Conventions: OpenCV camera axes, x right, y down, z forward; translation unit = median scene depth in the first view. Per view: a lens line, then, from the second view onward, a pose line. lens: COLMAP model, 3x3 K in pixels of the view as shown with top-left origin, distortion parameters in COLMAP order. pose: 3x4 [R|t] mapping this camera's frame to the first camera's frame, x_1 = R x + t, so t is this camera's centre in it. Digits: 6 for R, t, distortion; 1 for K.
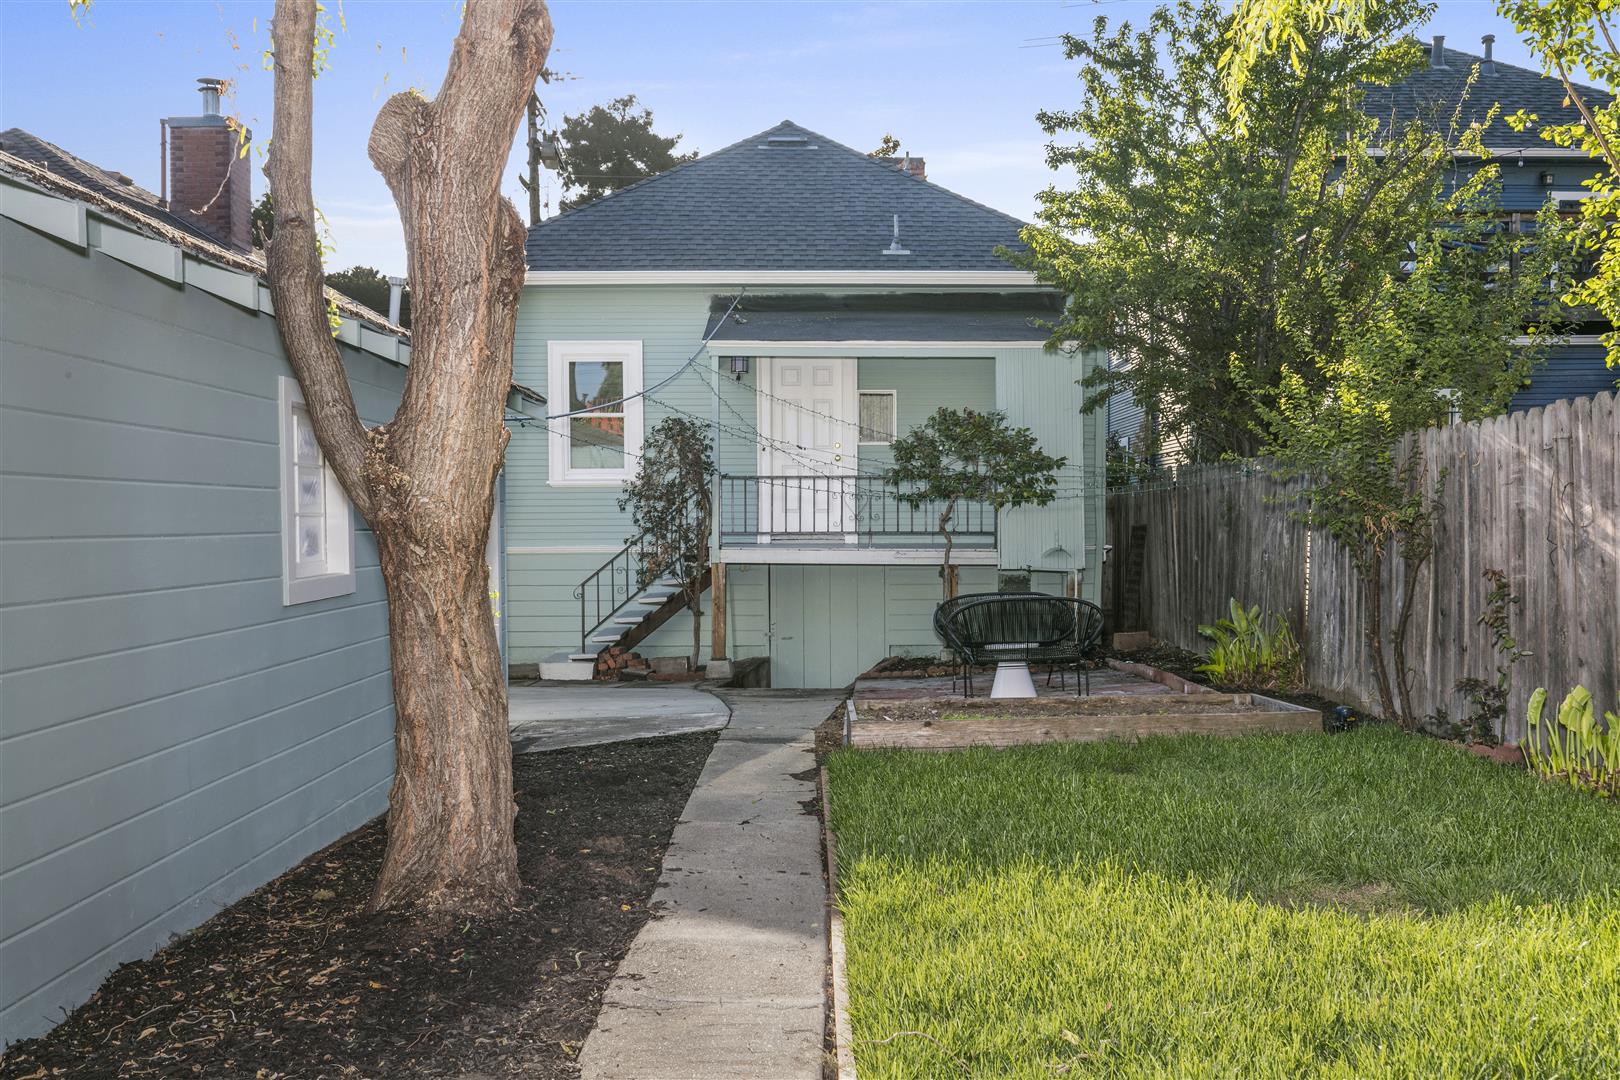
lens RADIAL K [[1539.1, 0, 808.8], [0, 1539.1, 582.0], [0, 0, 1]] dist [0.006300, 0.001251]
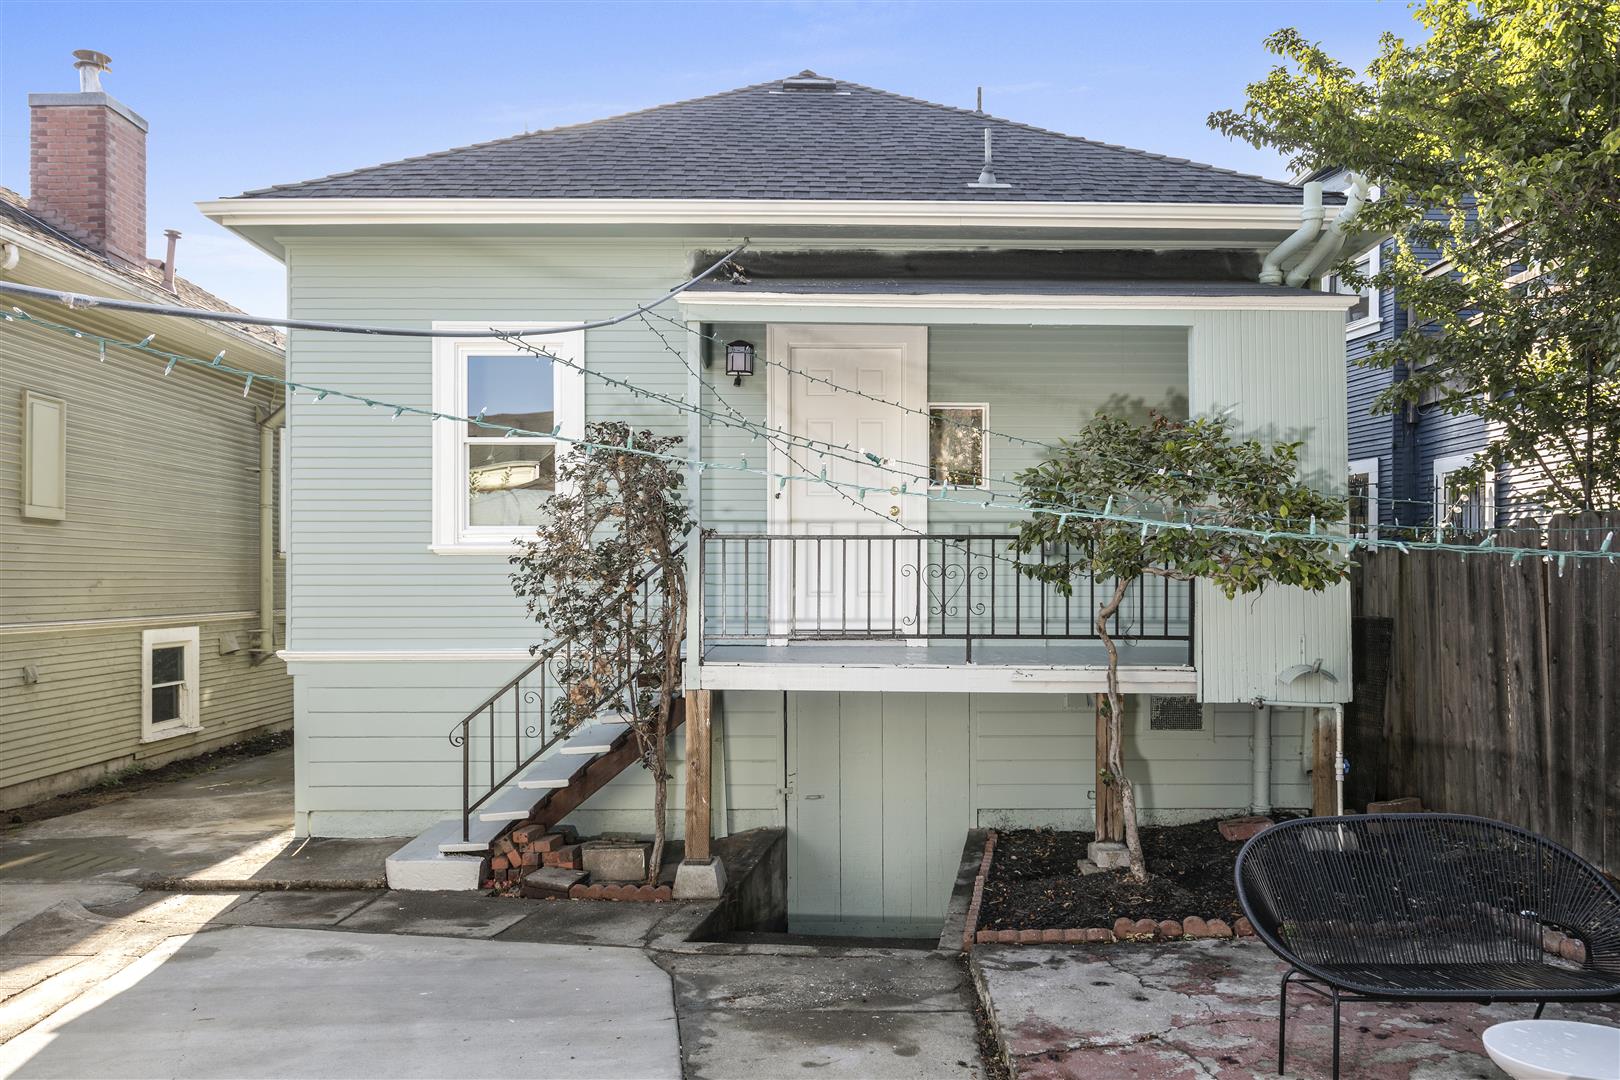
lens RADIAL K [[1164.8, 0, 810.7], [0, 1164.8, 586.7], [0, 0, 1]] dist [-0.001383, 0.000459]
pose [[0.999952, 0.003452, 0.009147, -0.021309], [-0.003072, 0.999143, -0.041279, -0.031720], [-0.009282, 0.041249, 0.999106, 0.563447]]
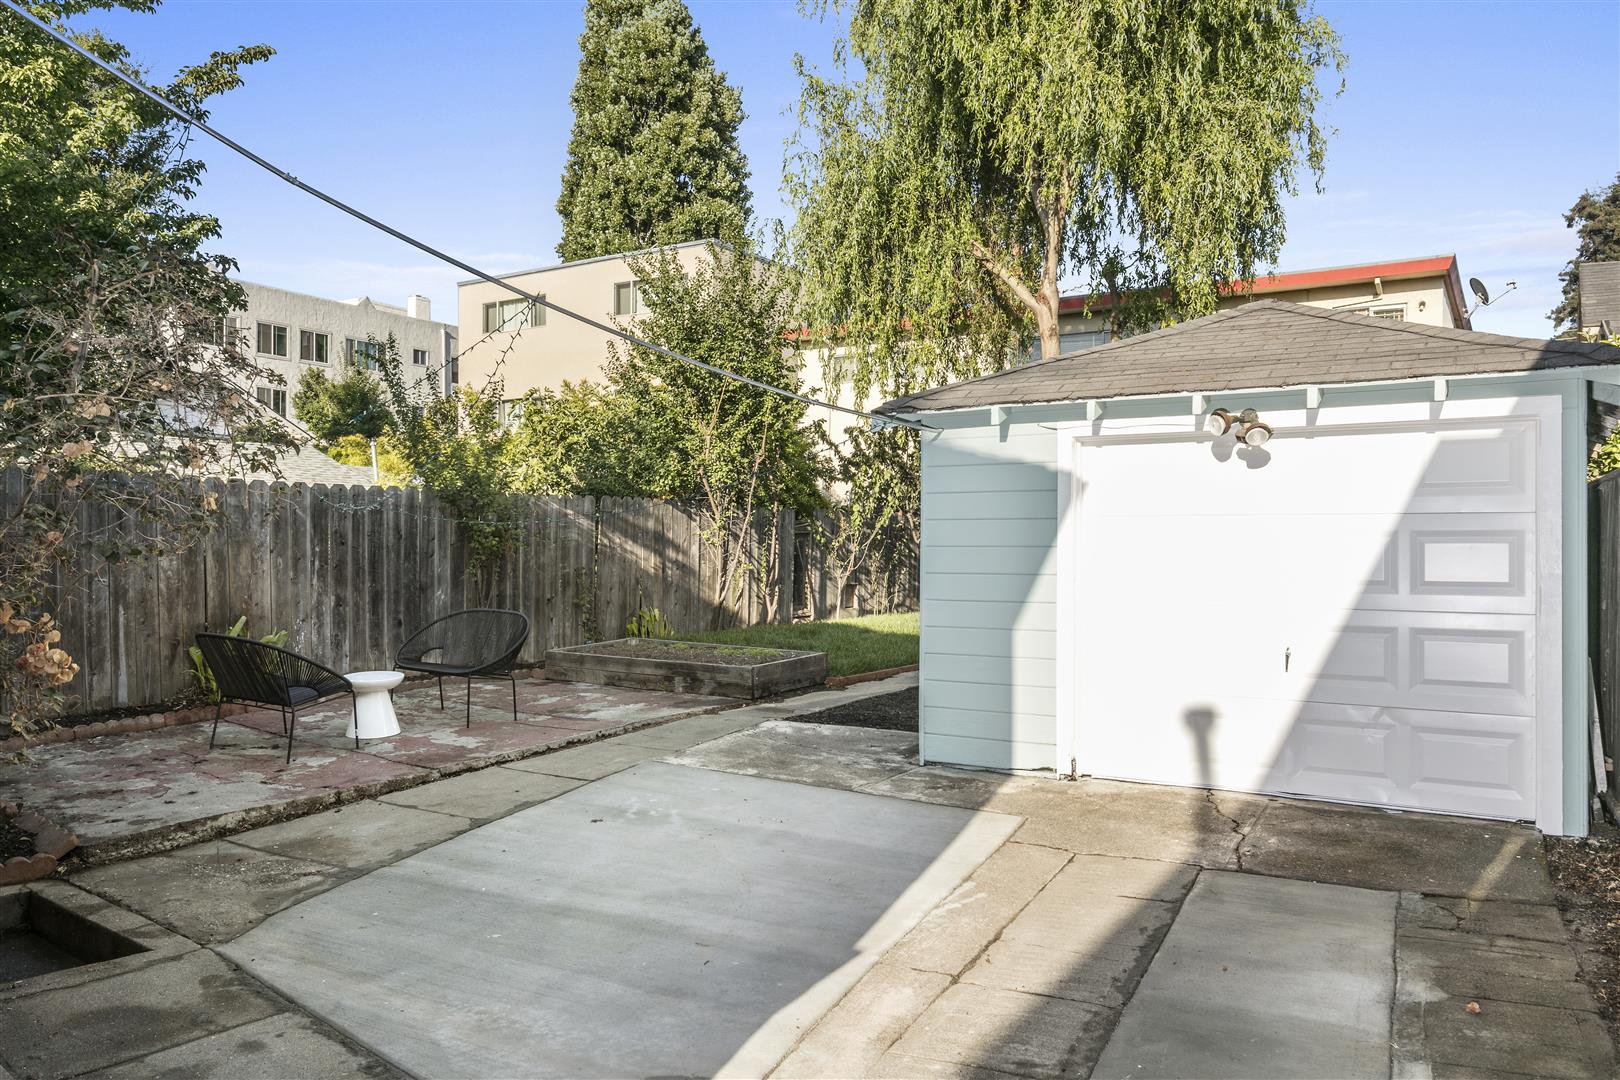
lens RADIAL K [[1190.4, 0, 810.0], [0, 1190.4, 540.0], [0, 0, 1]] dist [0.002498, 0.006306]
pose [[-0.853807, 0.005326, 0.520562, -0.345433], [0.023930, 0.999292, 0.029025, -0.039838], [-0.520039, 0.037239, -0.853330, 1.093721]]
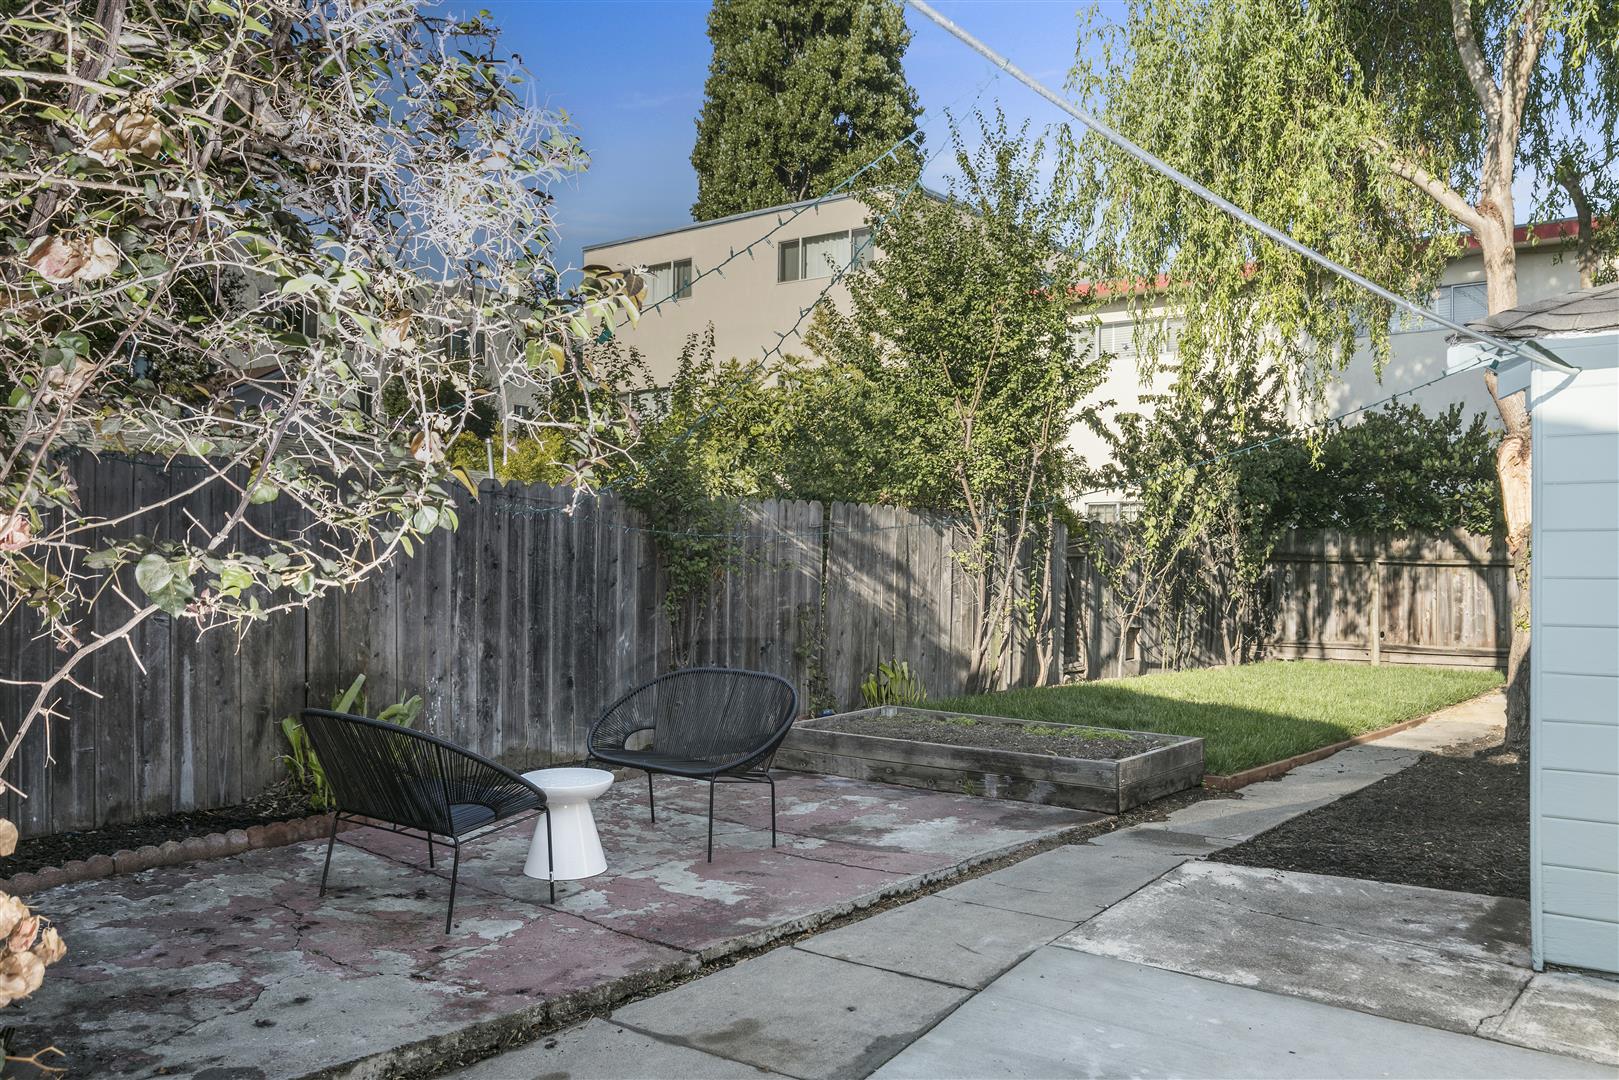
lens RADIAL K [[1413.6, 0, 809.5], [0, 1413.6, 540.0], [0, 0, 1]] dist [0.013756, 0.003873]
pose [[-0.792248, 0.010564, 0.610107, -0.194872], [0.019504, 0.999778, 0.008017, -0.036485], [-0.609887, 0.018251, -0.792278, 1.012850]]
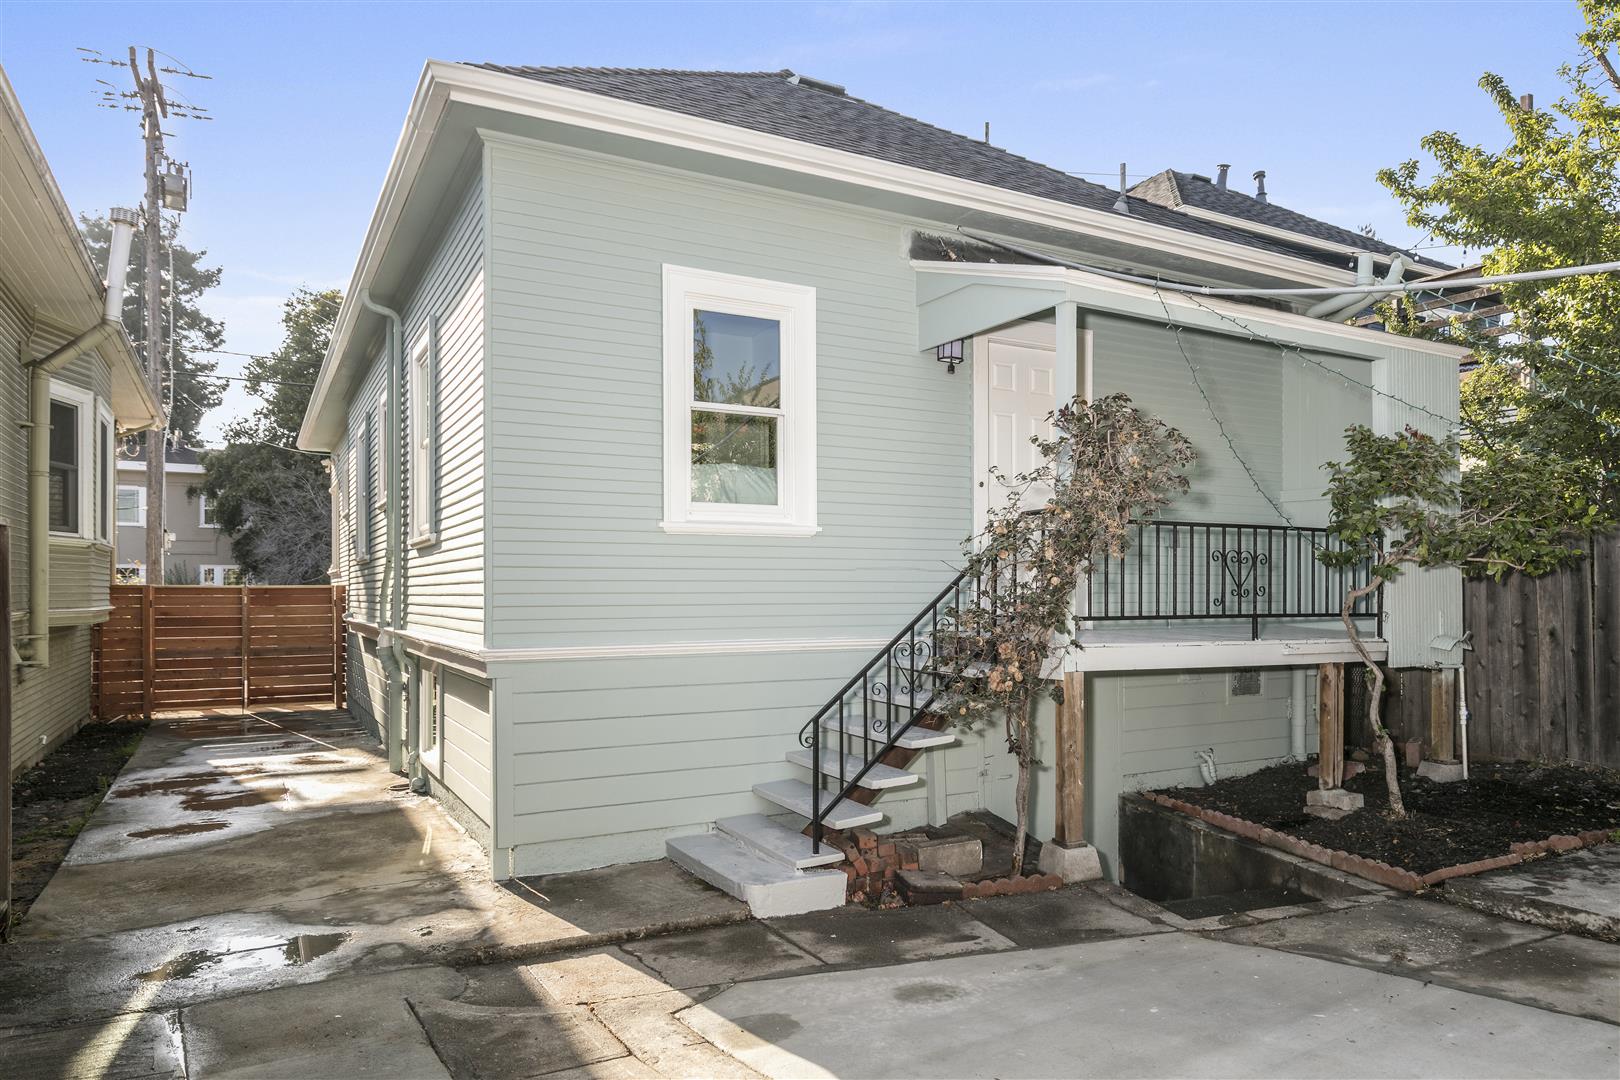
lens RADIAL K [[1055.1, 0, 819.0], [0, 1055.1, 594.9], [0, 0, 1]] dist [0.001625, 0.000830]
pose [[0.879597, 0.000525, 0.475720, -0.317256], [0.018544, 0.999202, -0.035390, -0.027876], [-0.475359, 0.039951, 0.878885, 0.692960]]
